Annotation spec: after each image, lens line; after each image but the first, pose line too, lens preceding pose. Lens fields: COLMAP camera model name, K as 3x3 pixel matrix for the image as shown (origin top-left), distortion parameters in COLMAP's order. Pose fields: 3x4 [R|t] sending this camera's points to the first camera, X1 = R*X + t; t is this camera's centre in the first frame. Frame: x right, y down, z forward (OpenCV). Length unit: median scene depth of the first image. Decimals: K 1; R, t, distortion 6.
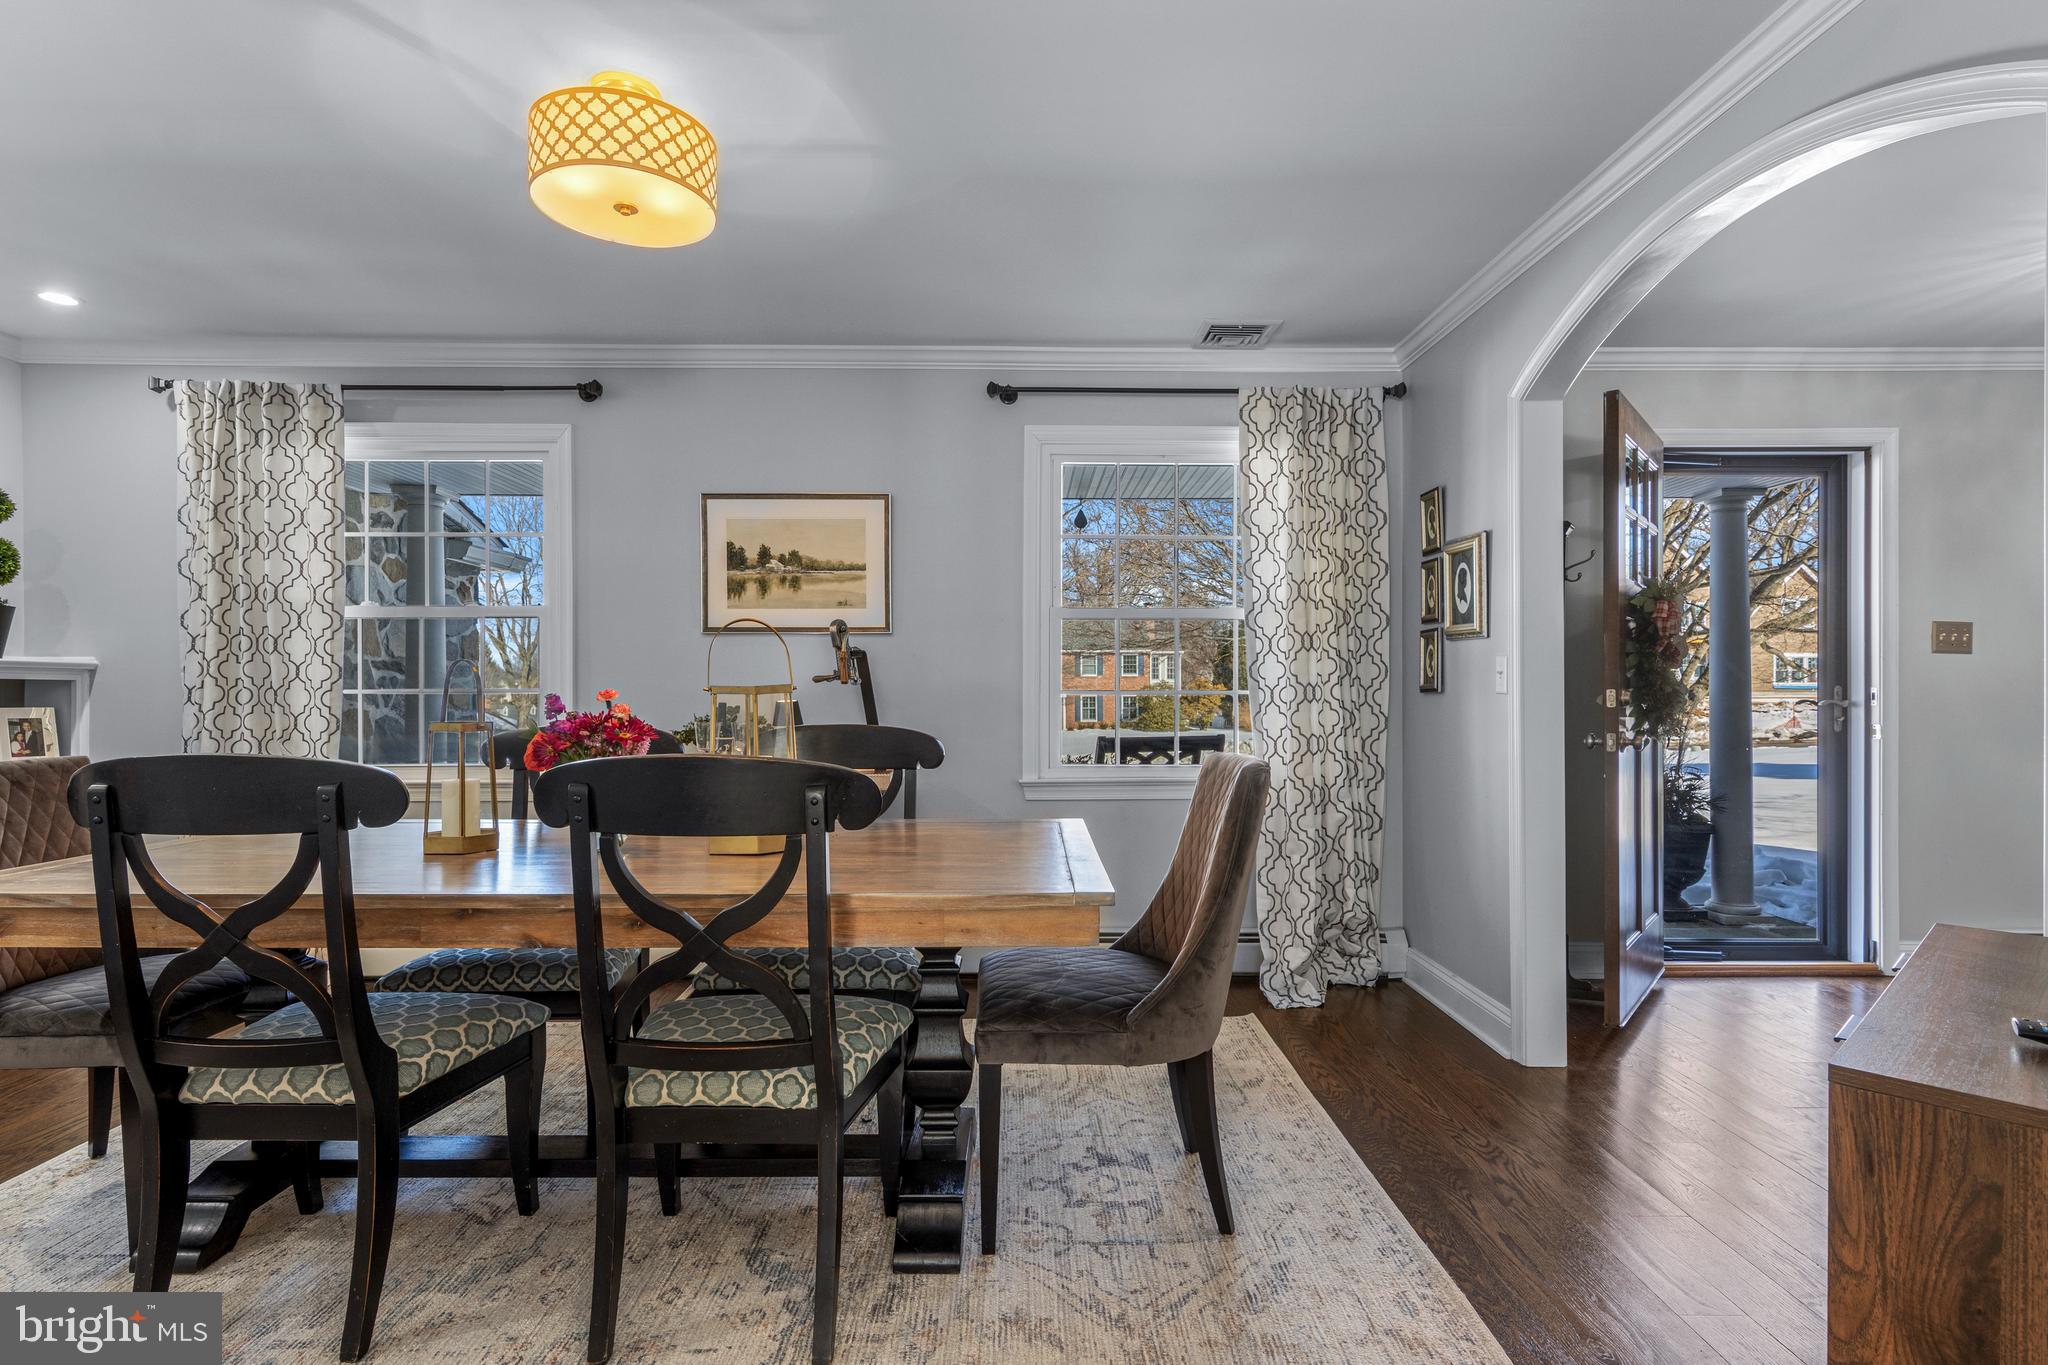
lens RADIAL K [[1040.5, 0, 1023.3], [0, 1040.5, 683.6], [0, 0, 1]] dist [0.008900, -0.000631]
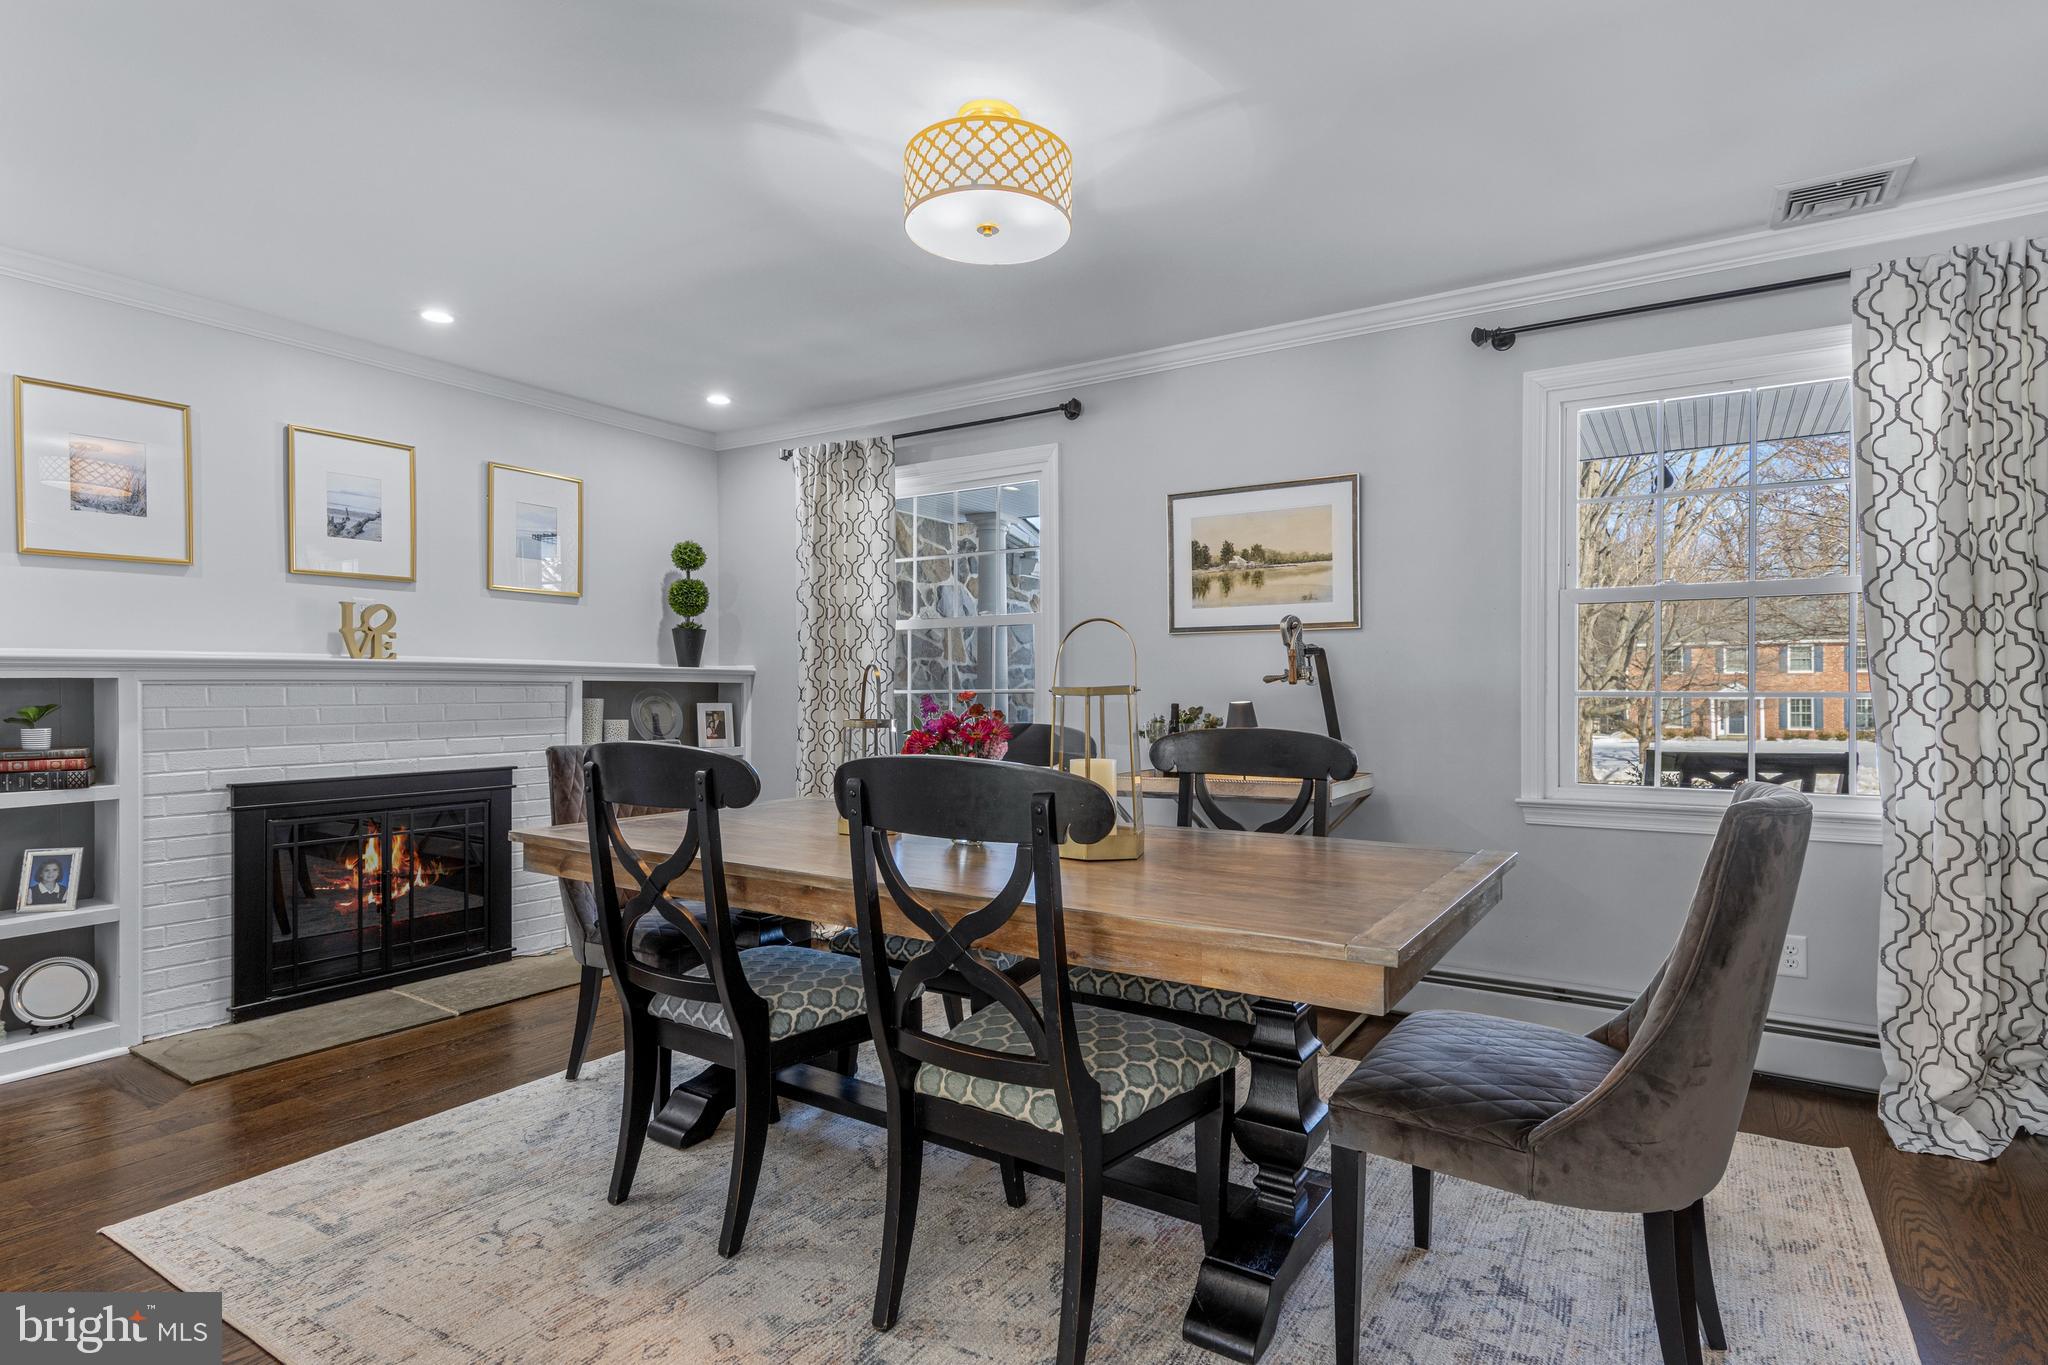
lens RADIAL K [[1041.9, 0, 1026.2], [0, 1041.9, 683.3], [0, 0, 1]] dist [0.007781, -0.001704]
pose [[0.834279, -0.003318, -0.551333, 0.132656], [0.003123, 0.999994, -0.001292, -0.000201], [0.551334, -0.000644, 0.834284, 0.088437]]
